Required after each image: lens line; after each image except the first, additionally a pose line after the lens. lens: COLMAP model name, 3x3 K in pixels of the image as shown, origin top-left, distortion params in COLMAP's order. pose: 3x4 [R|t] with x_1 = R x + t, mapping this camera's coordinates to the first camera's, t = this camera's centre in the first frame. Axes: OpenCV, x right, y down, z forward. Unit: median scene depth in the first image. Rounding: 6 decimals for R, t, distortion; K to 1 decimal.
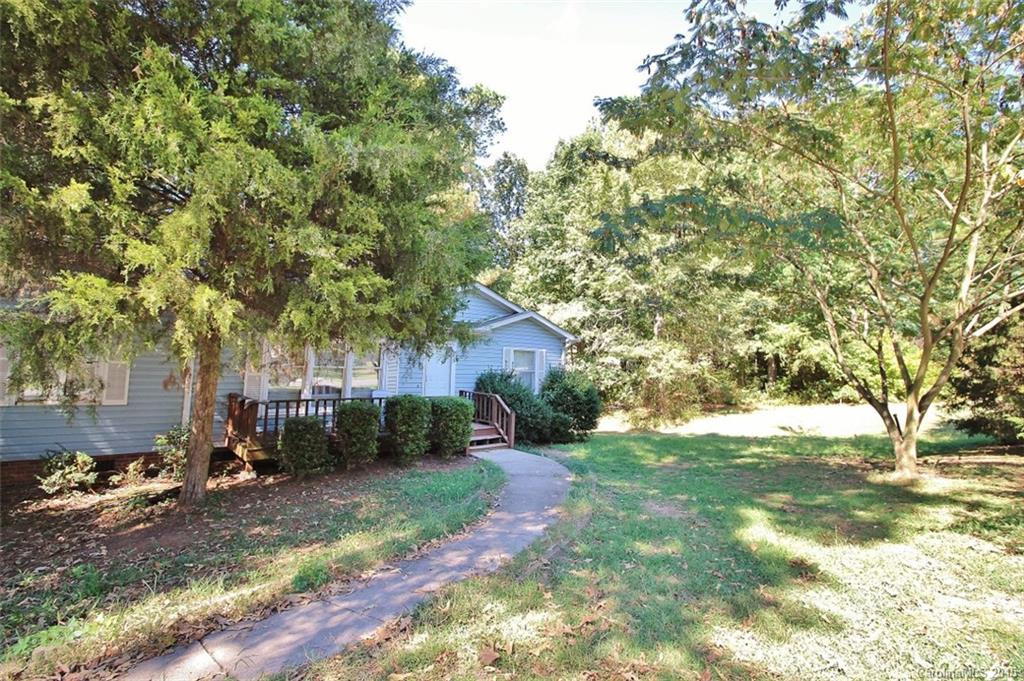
lens RADIAL K [[474.3, 0, 512.0], [0, 474.3, 340.5], [0, 0, 1]] dist [-0.003661, -0.000394]
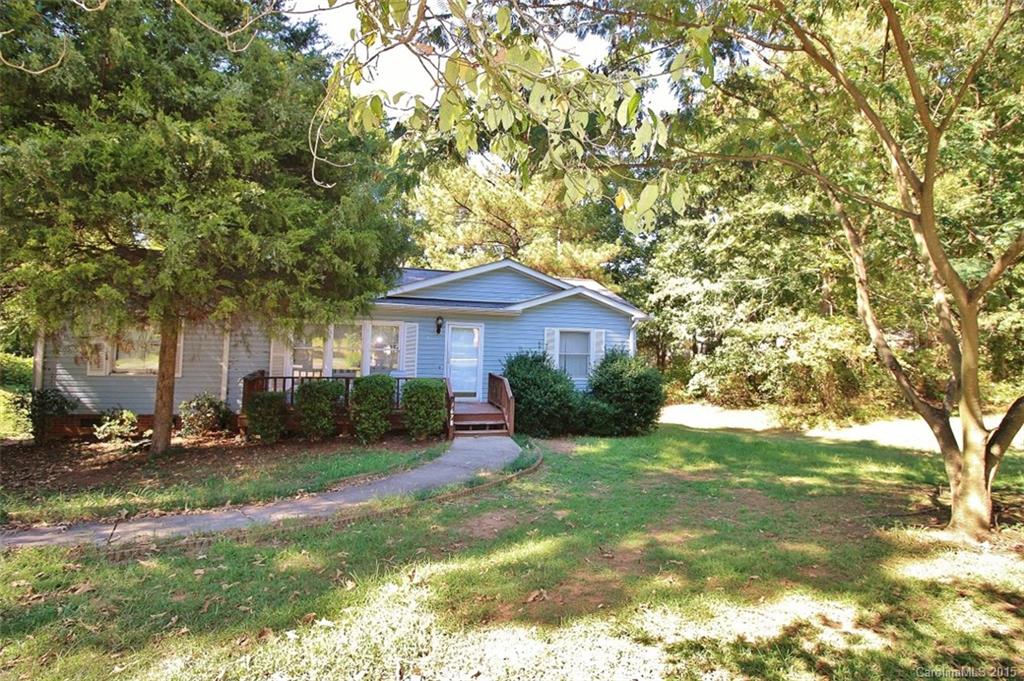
lens RADIAL K [[469.5, 0, 512.0], [0, 469.5, 340.5], [0, 0, 1]] dist [0.002015, 0.000157]
pose [[0.883108, -0.012030, -0.469015, 0.389732], [0.027517, 0.999278, 0.026181, 0.013020], [0.468362, -0.036026, 0.882802, 0.168839]]
